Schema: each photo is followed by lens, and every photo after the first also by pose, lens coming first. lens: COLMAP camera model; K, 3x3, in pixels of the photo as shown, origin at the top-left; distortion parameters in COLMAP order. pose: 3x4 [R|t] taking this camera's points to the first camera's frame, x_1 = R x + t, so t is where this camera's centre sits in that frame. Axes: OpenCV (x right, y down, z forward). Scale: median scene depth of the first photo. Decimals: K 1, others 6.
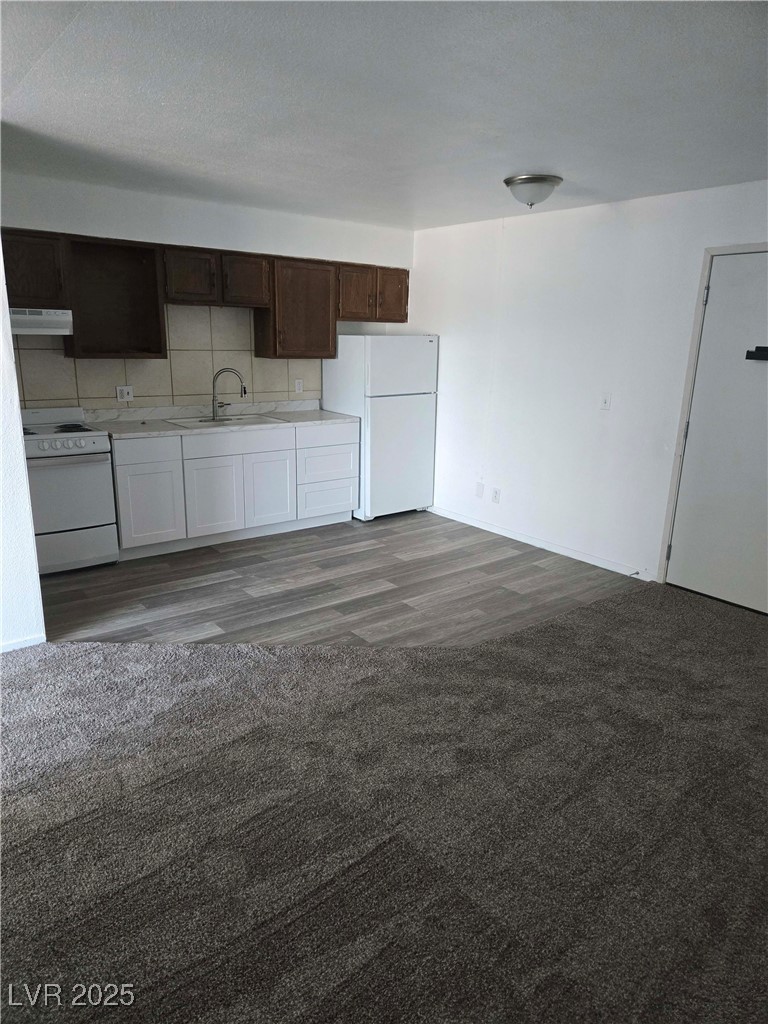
lens RADIAL K [[682.6, 0, 382.0], [0, 682.6, 521.1], [0, 0, 1]] dist [0.073964, -0.062901]
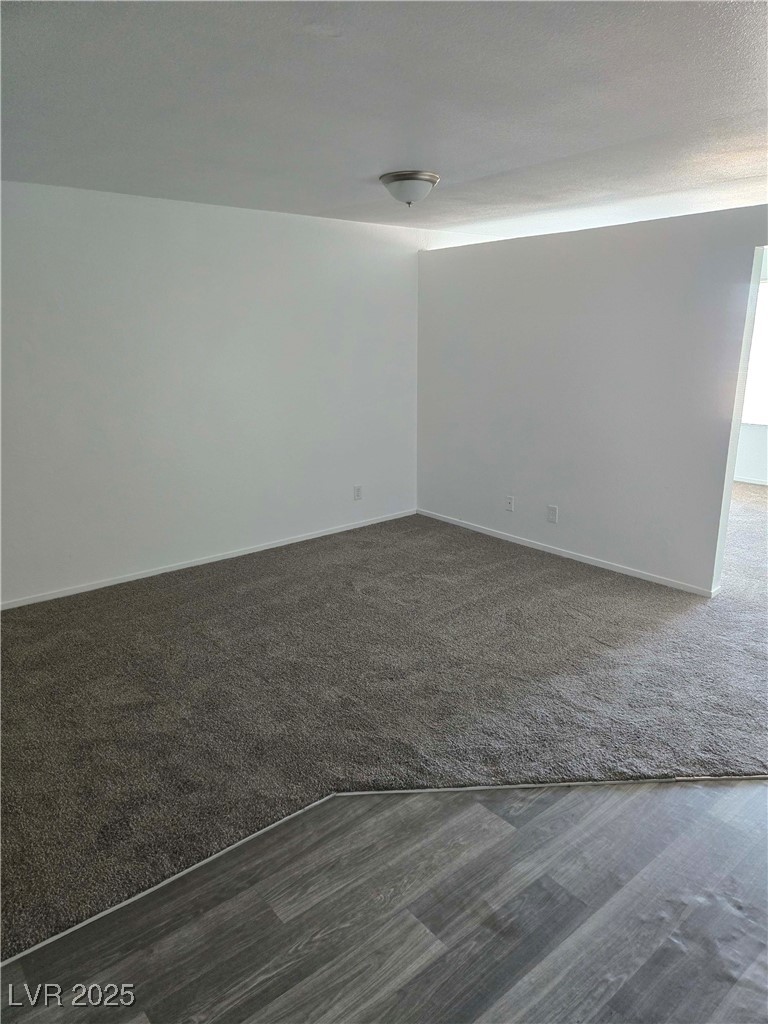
lens RADIAL K [[682.6, 0, 386.1], [0, 682.6, 510.4], [0, 0, 1]] dist [0.073964, -0.062901]
pose [[-0.999167, -0.008966, -0.039820, 0.078346], [-0.027623, 0.866758, 0.497963, -0.313576], [0.030050, 0.498648, -0.866283, 1.110366]]
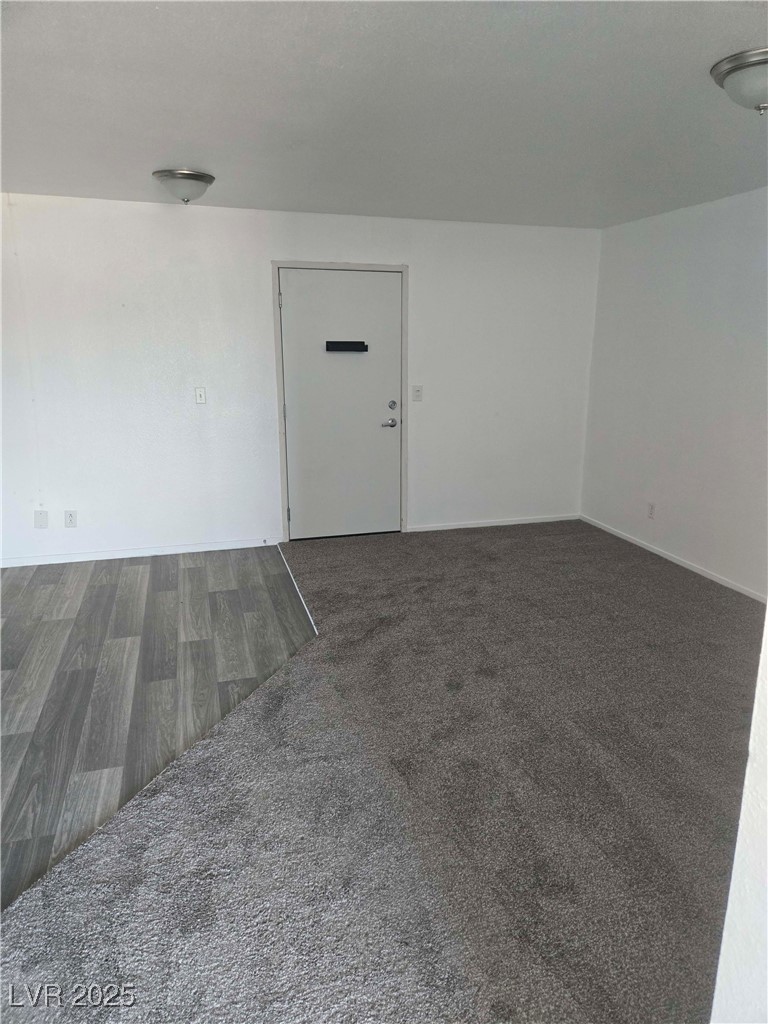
lens RADIAL K [[682.6, 0, 397.9], [0, 682.6, 508.4], [0, 0, 1]] dist [0.073964, -0.062901]
pose [[0.354840, -0.246150, 0.901941, -0.545811], [0.254119, 0.953792, 0.160326, -0.099669], [-0.899729, 0.172310, 0.400995, 0.335006]]
